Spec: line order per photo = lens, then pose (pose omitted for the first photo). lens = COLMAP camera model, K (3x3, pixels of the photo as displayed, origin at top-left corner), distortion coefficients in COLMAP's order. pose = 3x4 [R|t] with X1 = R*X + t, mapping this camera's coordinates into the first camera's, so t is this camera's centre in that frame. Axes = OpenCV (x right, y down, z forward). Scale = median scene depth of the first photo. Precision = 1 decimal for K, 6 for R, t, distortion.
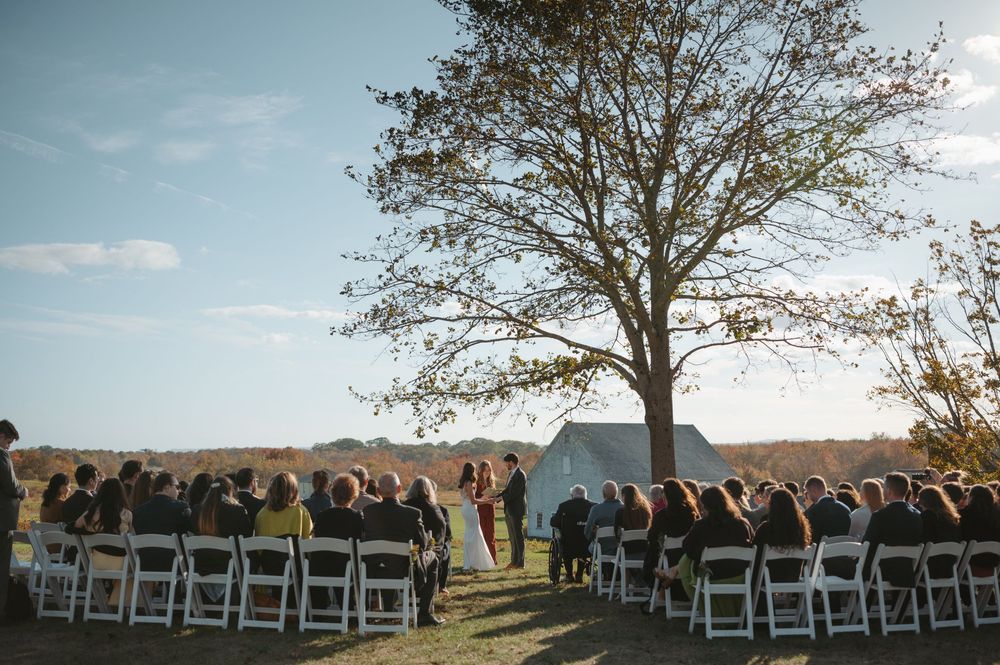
lens RADIAL K [[996.0, 0, 500.0], [0, 996.0, 332.5], [0, 0, 1]] dist [0.002446, 0.000150]
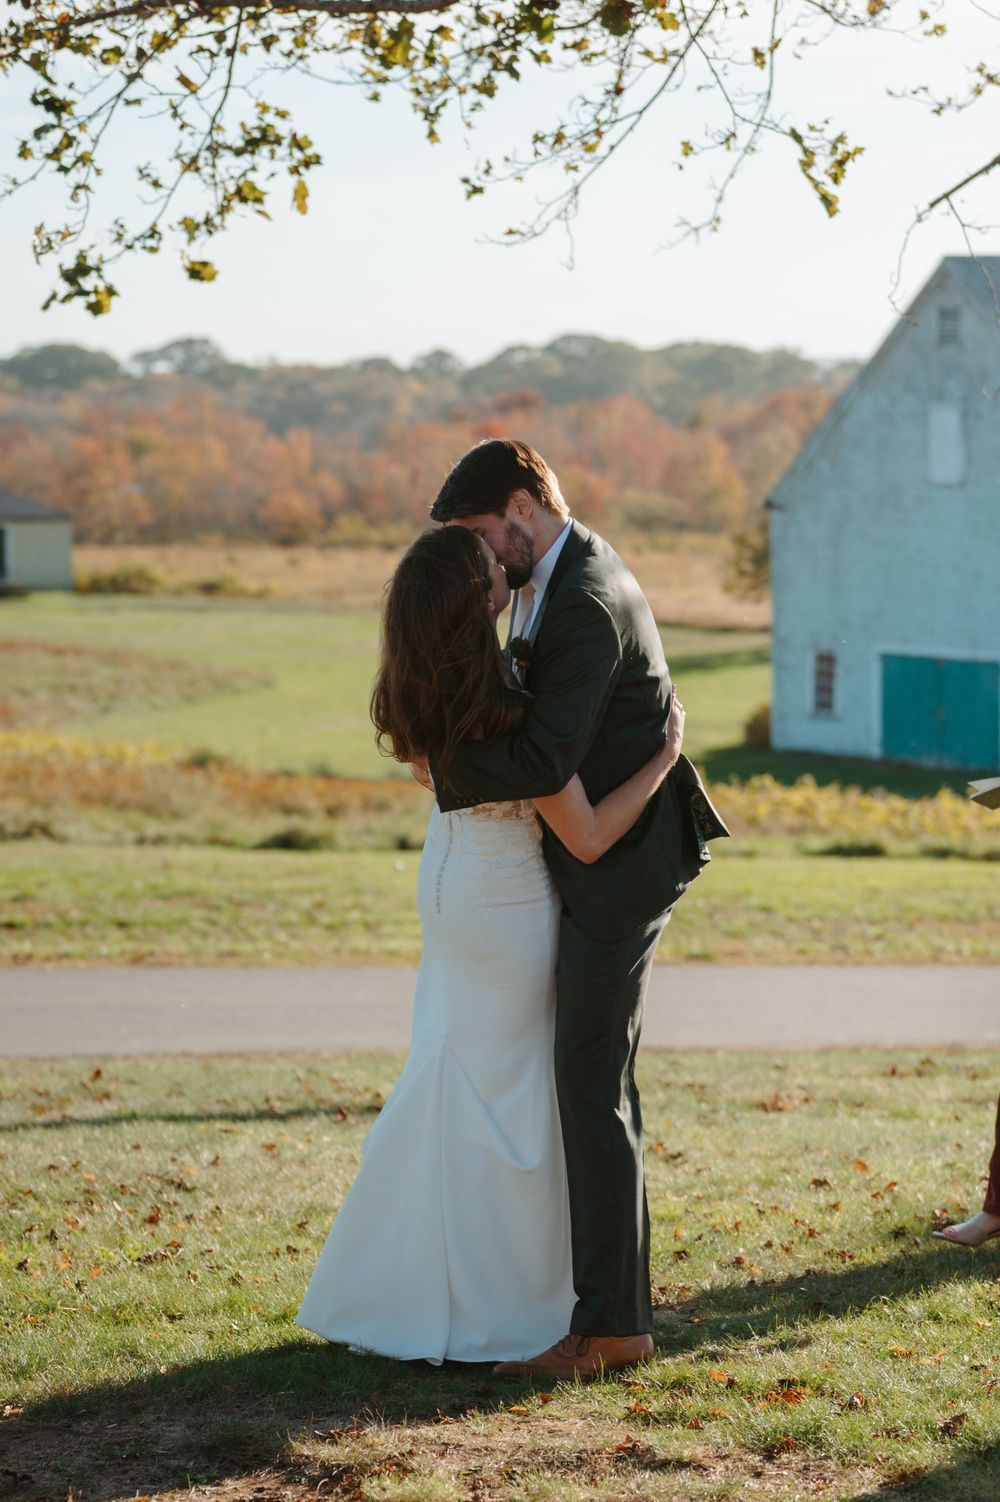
lens RADIAL K [[2620.9, 0, 500.0], [0, 2620.9, 751.0], [0, 0, 1]] dist [-0.014722, 0.001880]
pose [[0.997433, -0.004319, -0.071474, 0.006904], [0.022418, 0.966834, 0.254419, 0.041149], [0.068005, -0.255369, 0.964449, 0.351866]]
